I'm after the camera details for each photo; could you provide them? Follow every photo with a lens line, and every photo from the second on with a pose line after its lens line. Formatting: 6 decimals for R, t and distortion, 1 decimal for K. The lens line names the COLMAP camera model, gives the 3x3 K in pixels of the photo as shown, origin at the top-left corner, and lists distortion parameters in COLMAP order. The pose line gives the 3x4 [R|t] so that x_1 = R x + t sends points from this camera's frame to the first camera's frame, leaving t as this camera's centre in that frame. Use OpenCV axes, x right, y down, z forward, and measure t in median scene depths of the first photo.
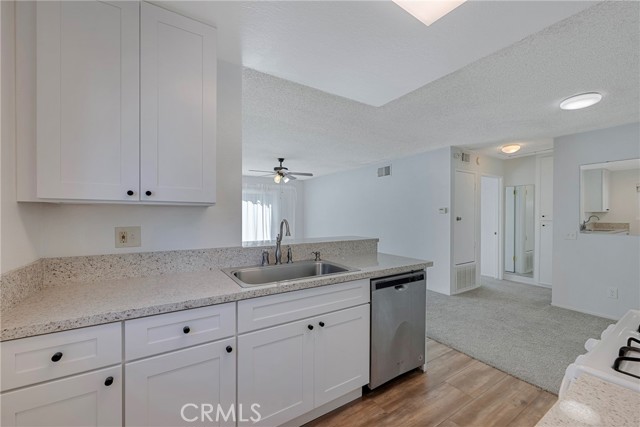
lens RADIAL K [[258.9, 0, 316.6], [0, 258.9, 216.0], [0, 0, 1]] dist [-0.001071, -0.000176]
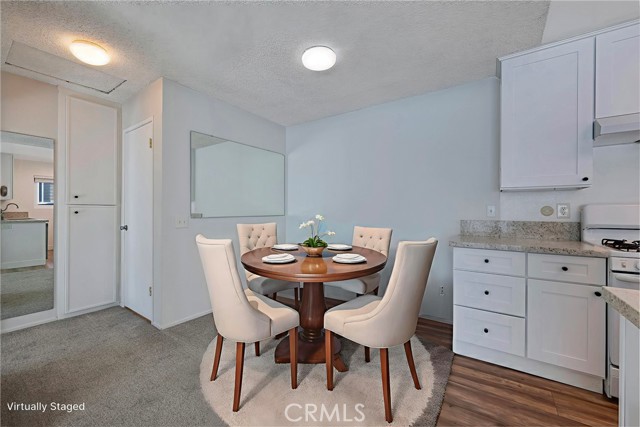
lens RADIAL K [[254.1, 0, 320.0], [0, 254.1, 213.5], [0, 0, 1]] dist [-0.000721, -0.000167]
pose [[-0.386895, -0.007846, 0.922090, 0.148666], [-0.001323, 0.999967, 0.007953, 0.039403], [-0.922123, 0.001858, -0.386893, 0.832326]]
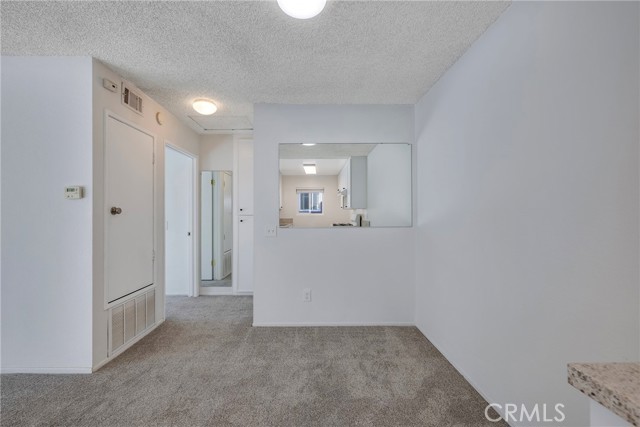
lens RADIAL K [[258.9, 0, 316.6], [0, 258.9, 216.0], [0, 0, 1]] dist [-0.001071, -0.000176]
pose [[0.519900, -0.004129, 0.854217, 0.346907], [0.005379, 0.999984, 0.001560, 0.024266], [-0.854210, 0.003784, 0.519915, 0.429283]]
